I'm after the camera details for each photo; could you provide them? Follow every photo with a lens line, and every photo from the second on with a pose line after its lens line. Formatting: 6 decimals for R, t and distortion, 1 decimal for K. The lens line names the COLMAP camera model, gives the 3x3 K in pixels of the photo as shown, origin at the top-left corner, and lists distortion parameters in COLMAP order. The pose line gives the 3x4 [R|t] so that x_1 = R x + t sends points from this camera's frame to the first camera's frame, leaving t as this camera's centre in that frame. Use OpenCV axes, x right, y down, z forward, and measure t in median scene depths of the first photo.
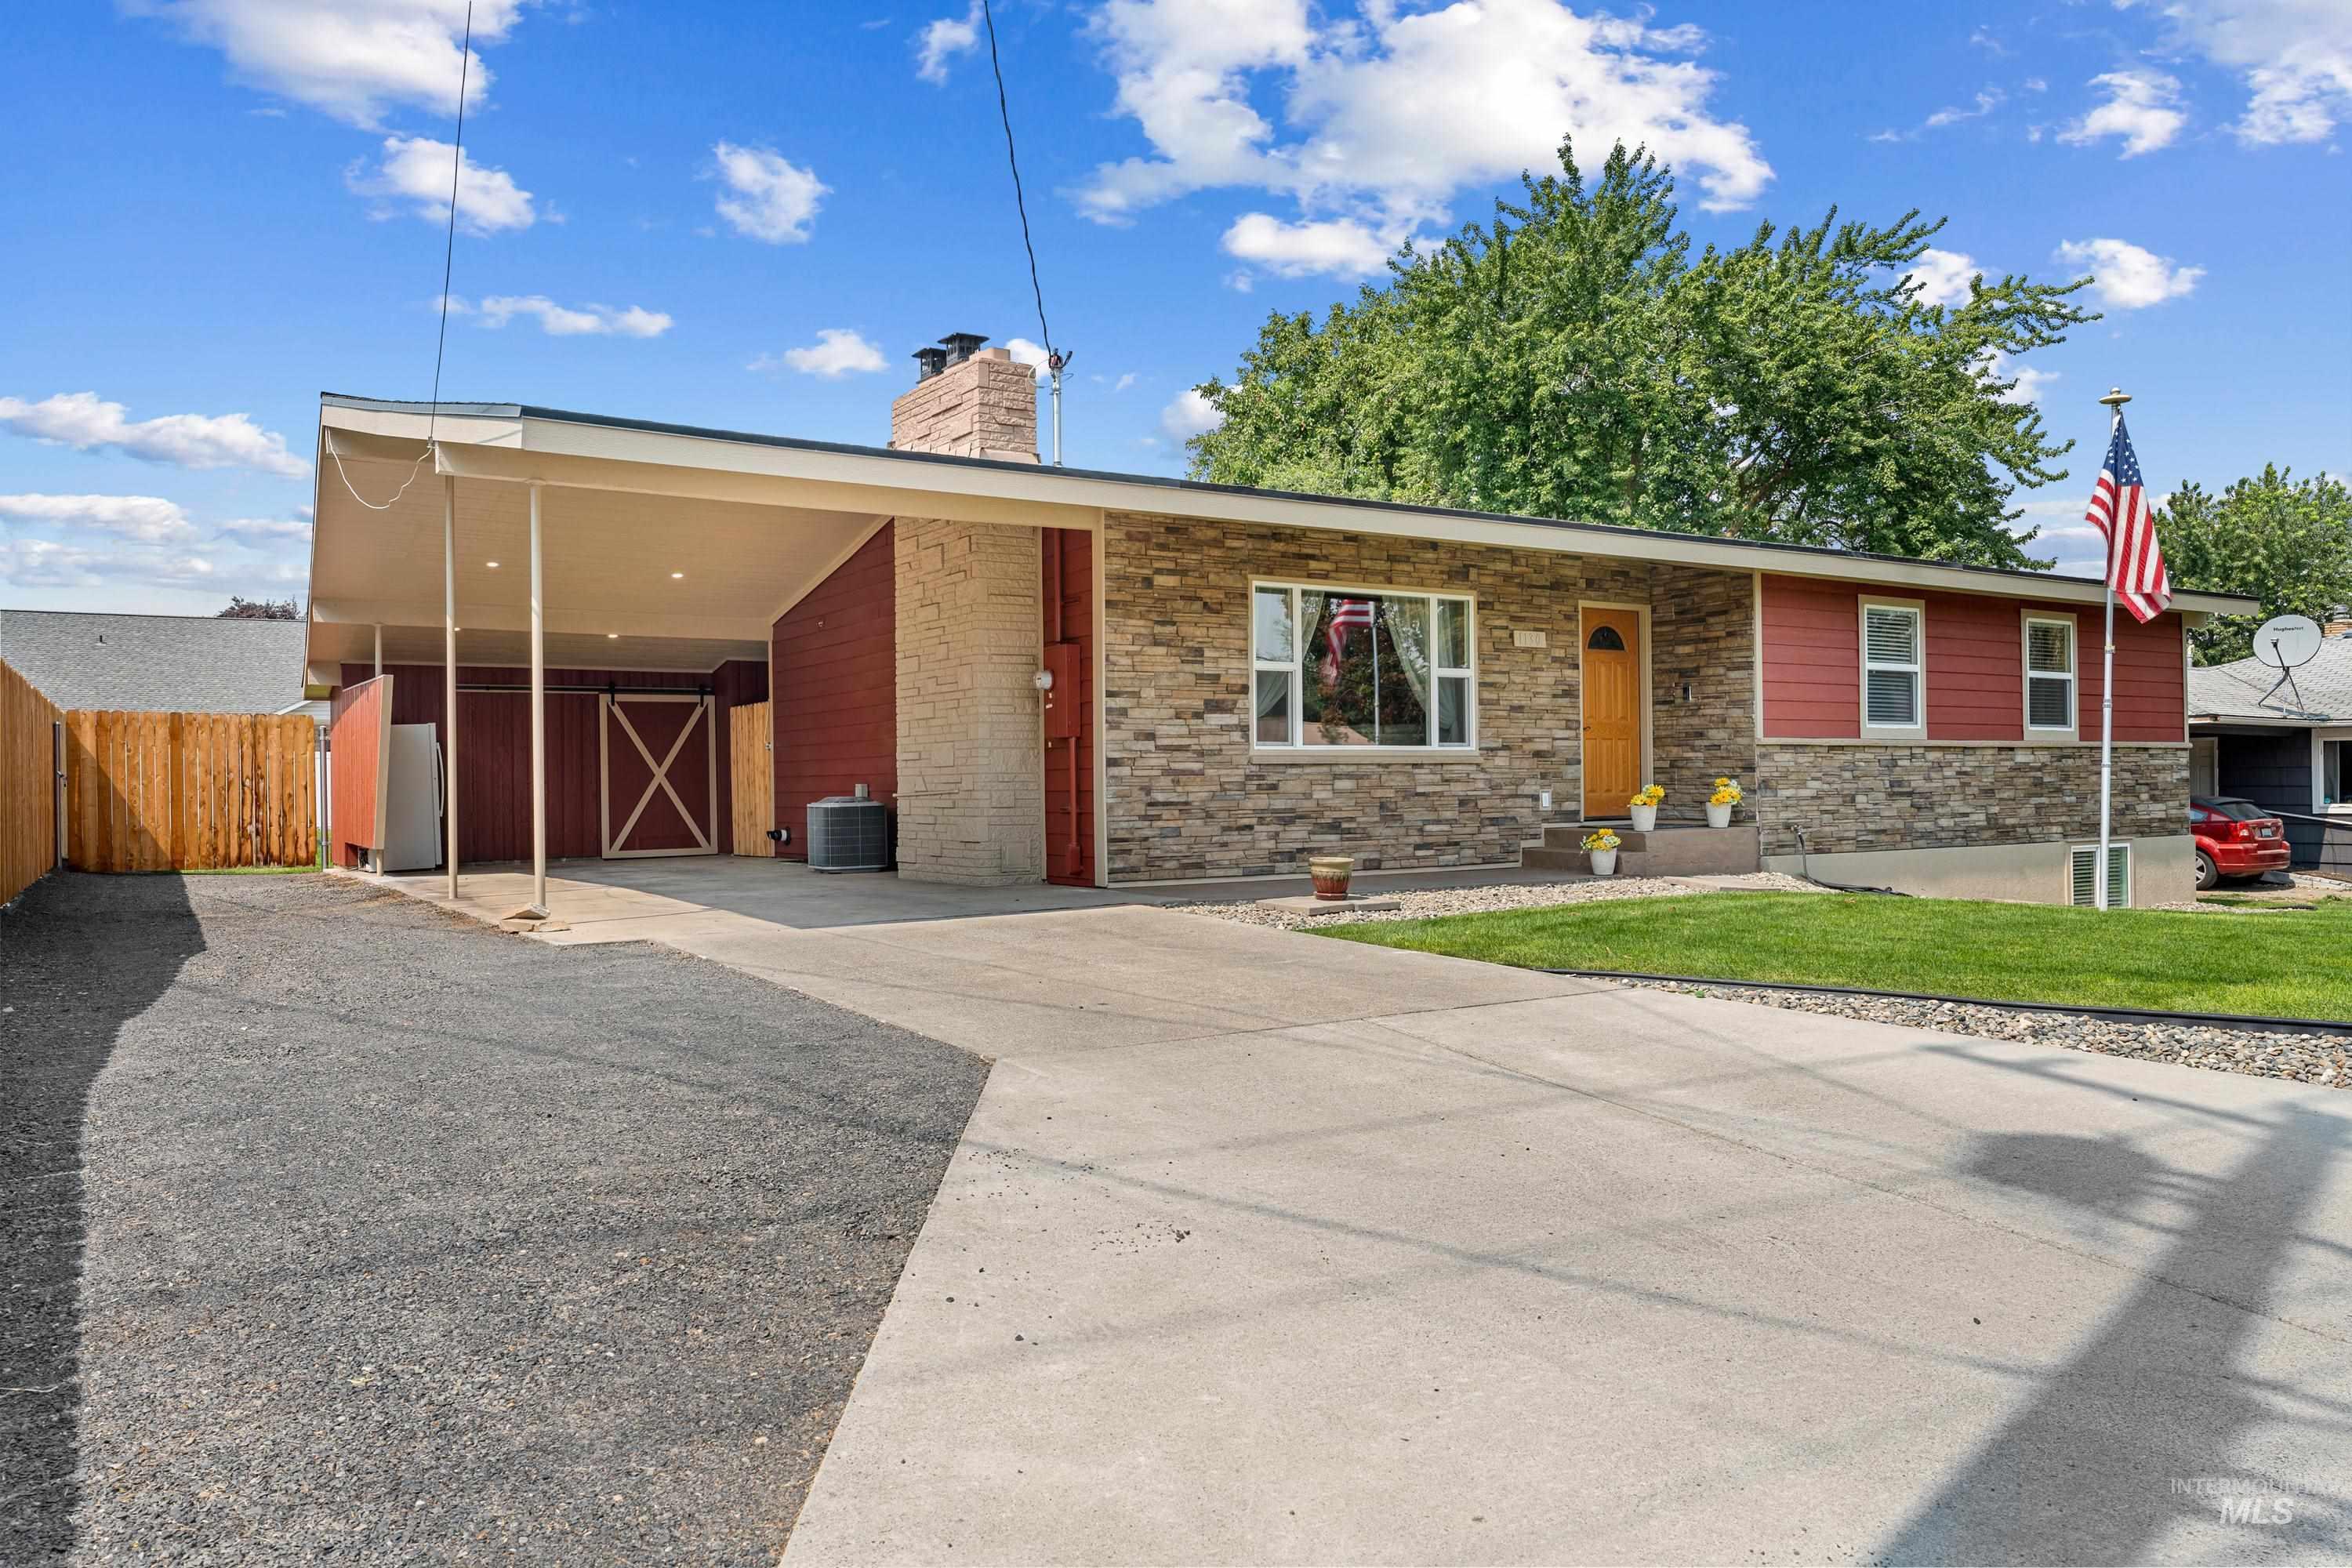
lens RADIAL K [[1696.5, 0, 1170.9], [0, 1696.5, 791.6], [0, 0, 1]] dist [0.004266, 0.003582]
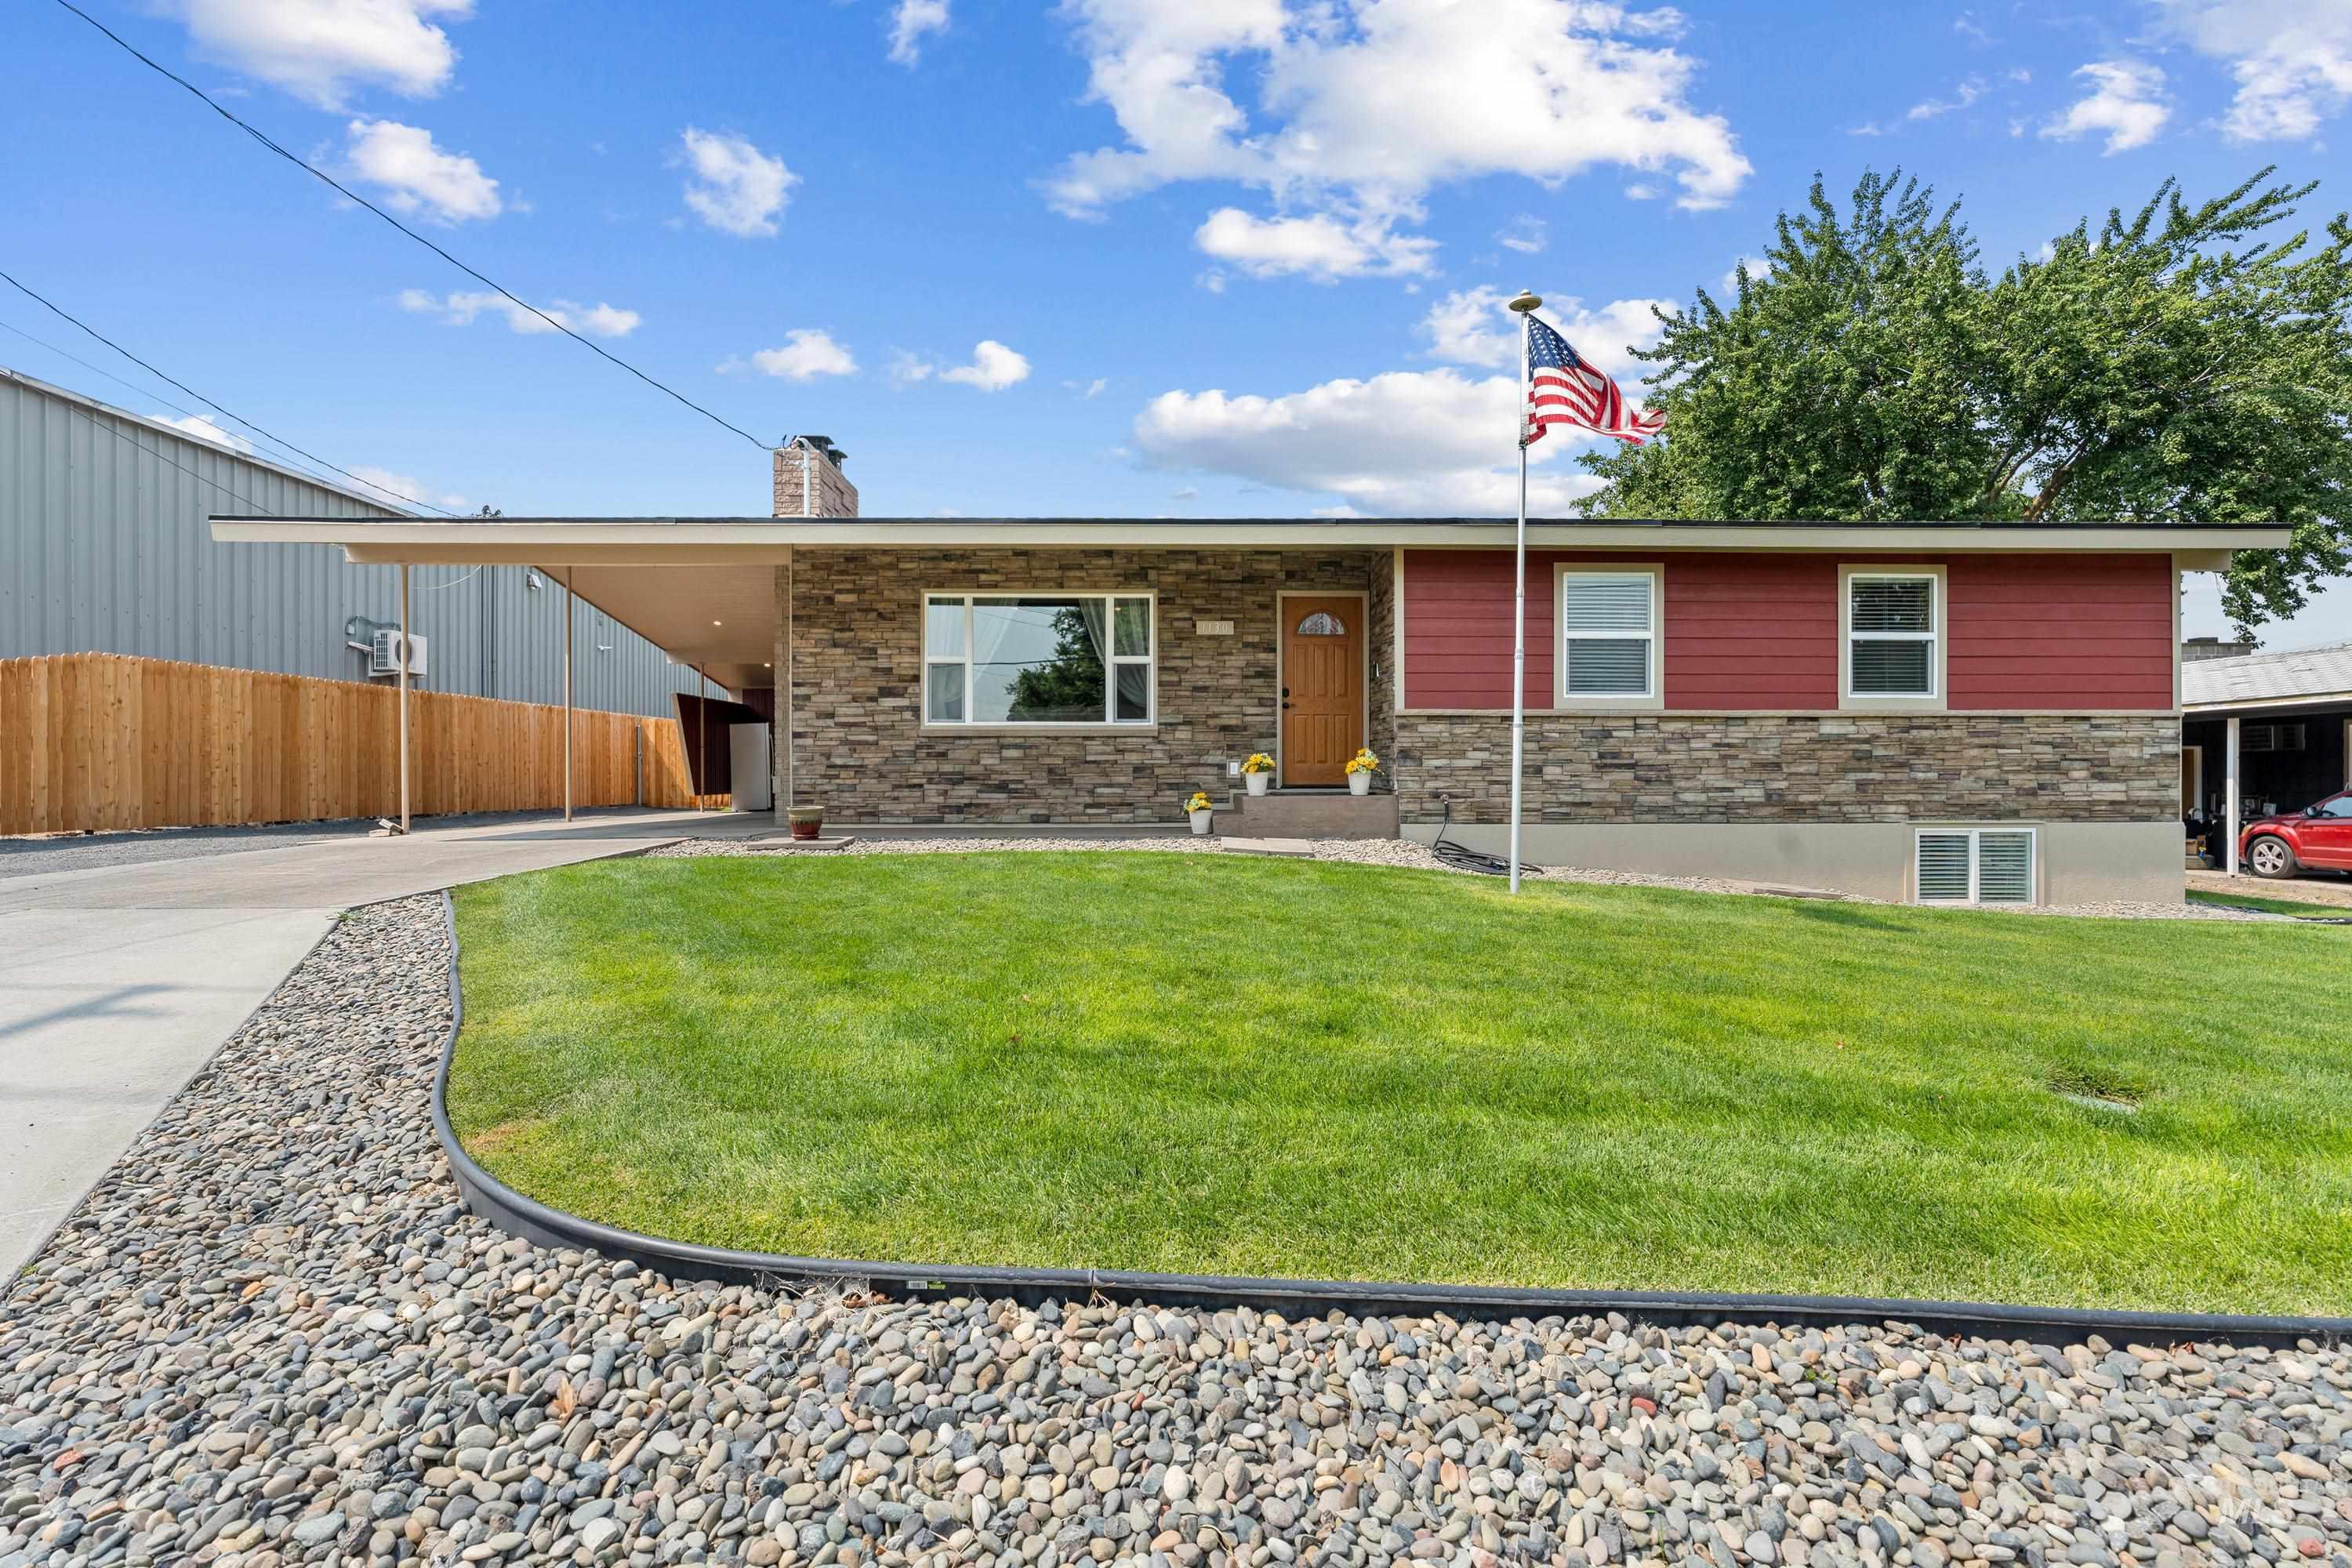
lens RADIAL K [[1114.0, 0, 1127.9], [0, 1114.0, 783.1], [0, 0, 1]] dist [-0.005080, 0.000511]
pose [[0.842844, 0.012126, -0.538021, 0.592950], [-0.010893, 0.999926, 0.005471, 0.011862], [0.538048, 0.001250, 0.842914, 0.350939]]
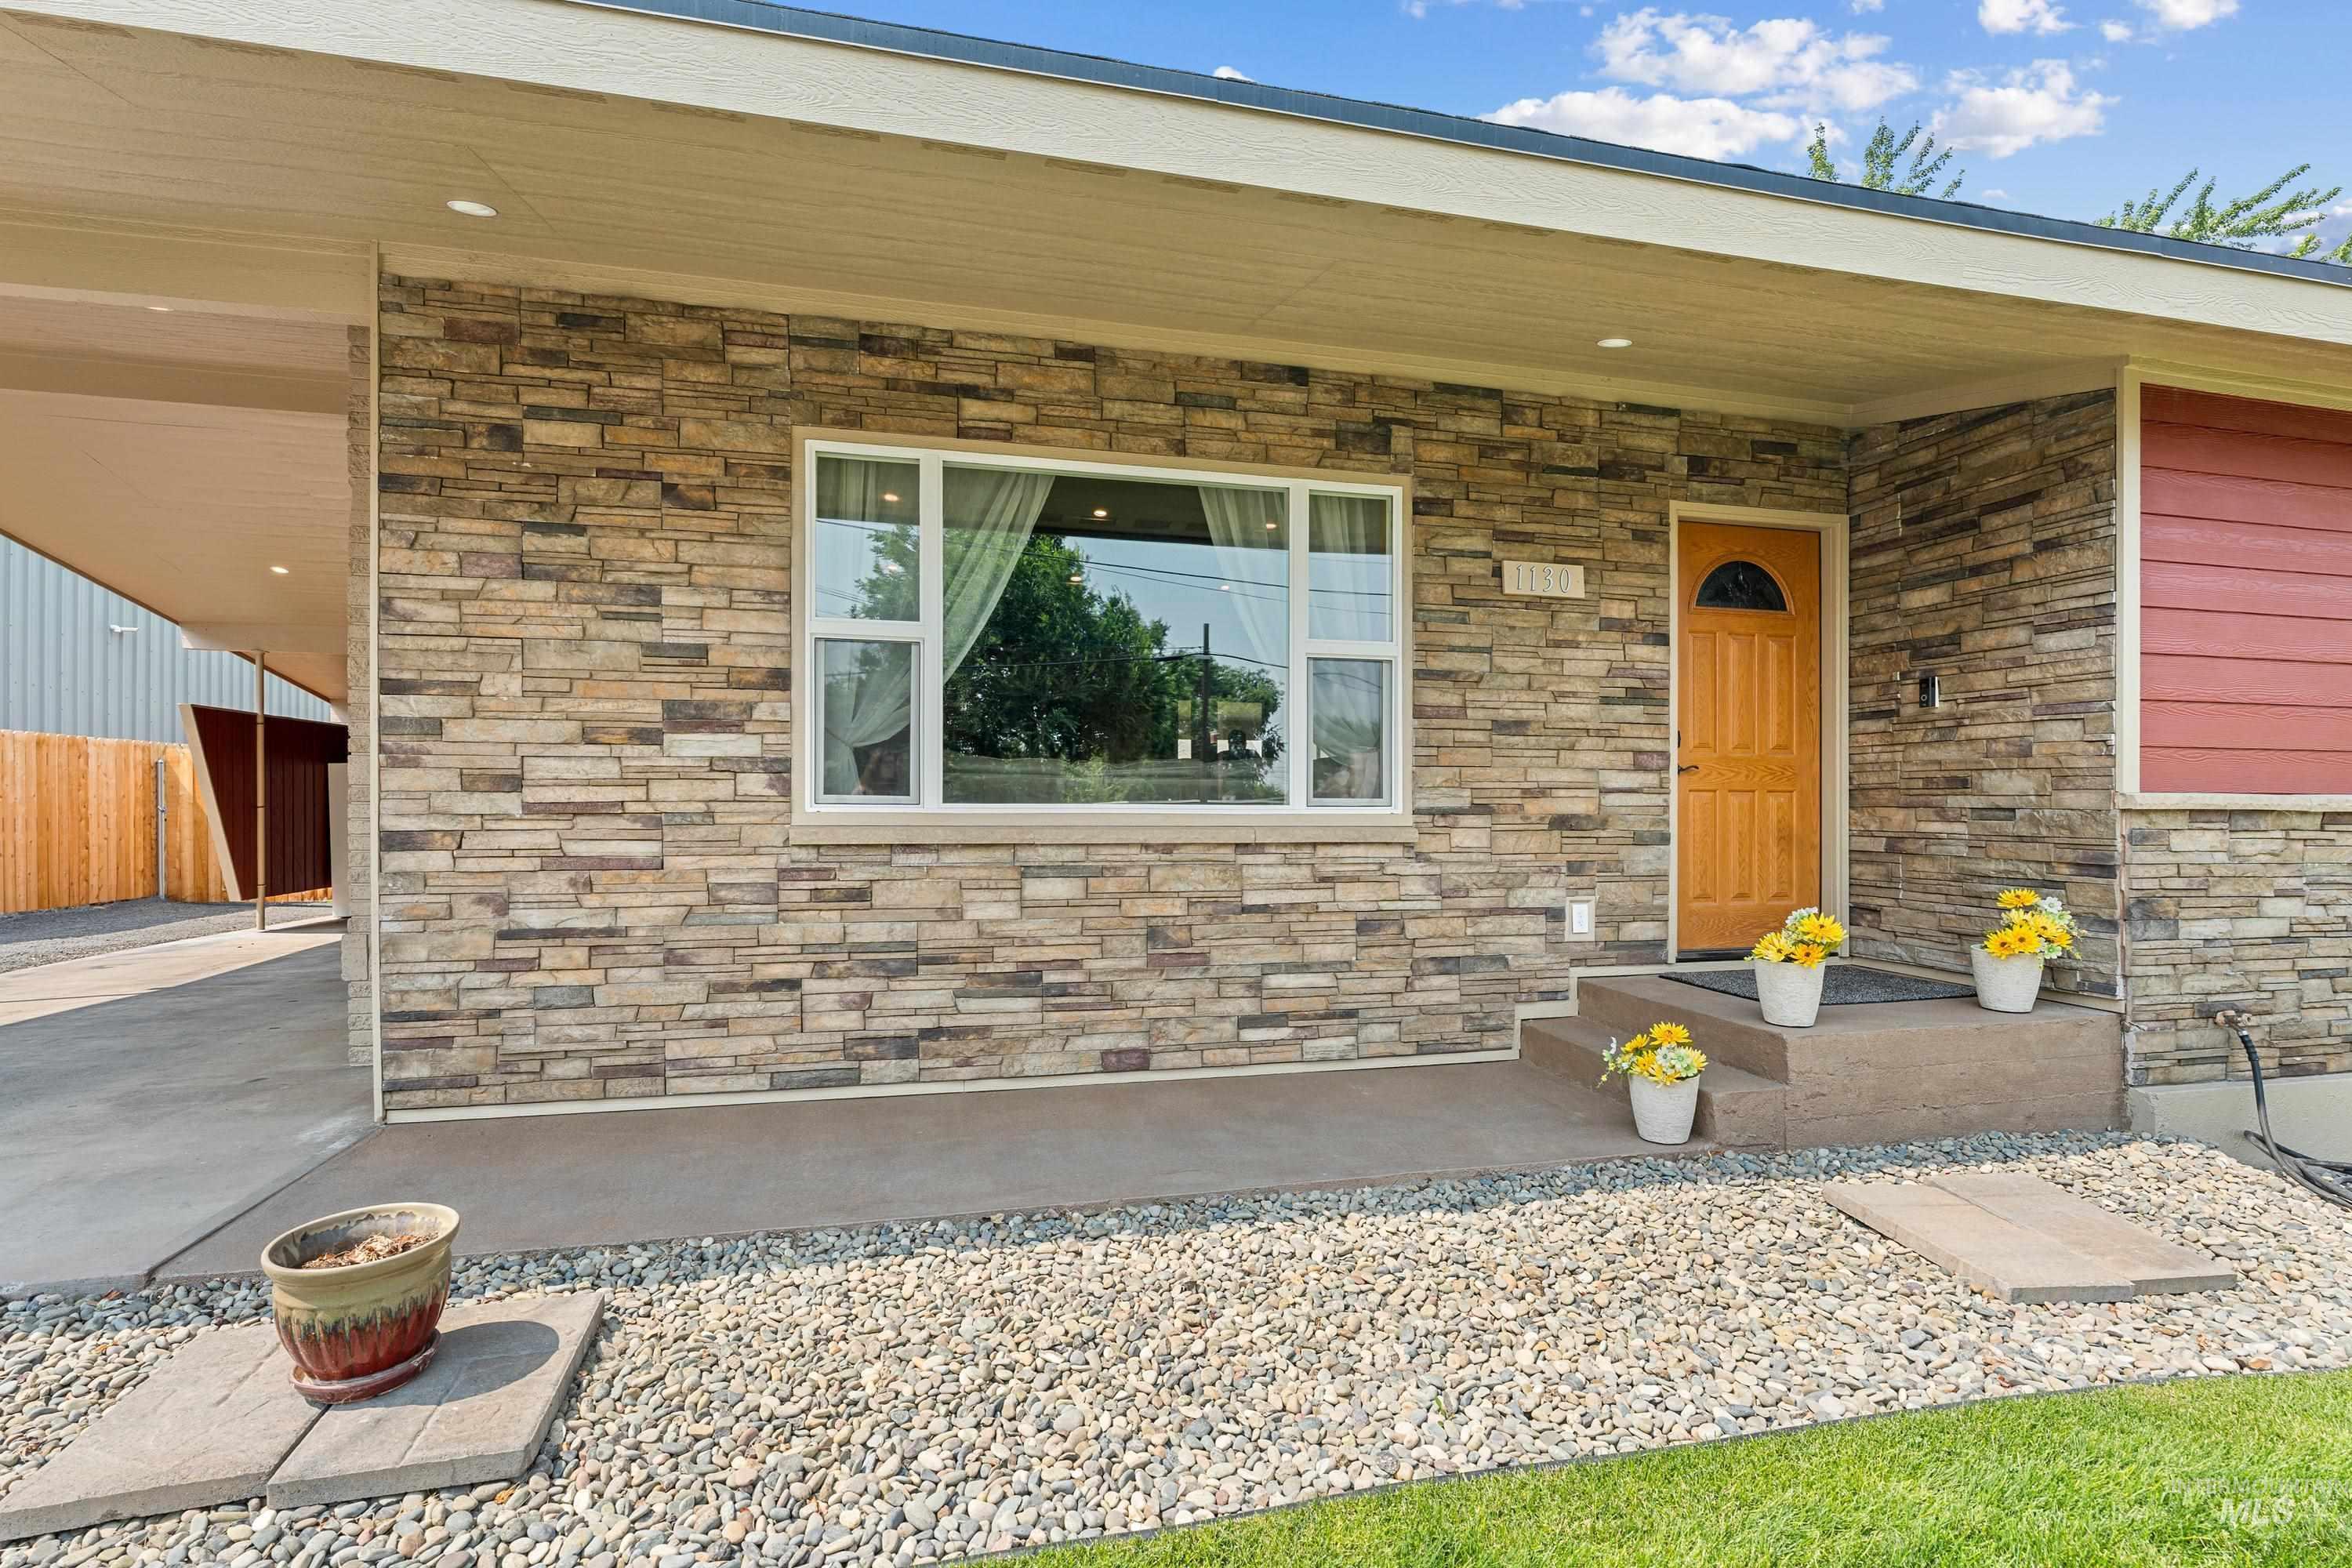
lens RADIAL K [[1143.2, 0, 1169.4], [0, 1143.2, 817.5], [0, 0, 1]] dist [-0.004985, 0.000445]
pose [[0.949638, 0.014571, -0.313011, 0.222654], [-0.014008, 0.999894, 0.004046, -0.024471], [0.313036, 0.000543, 0.949741, 0.695413]]
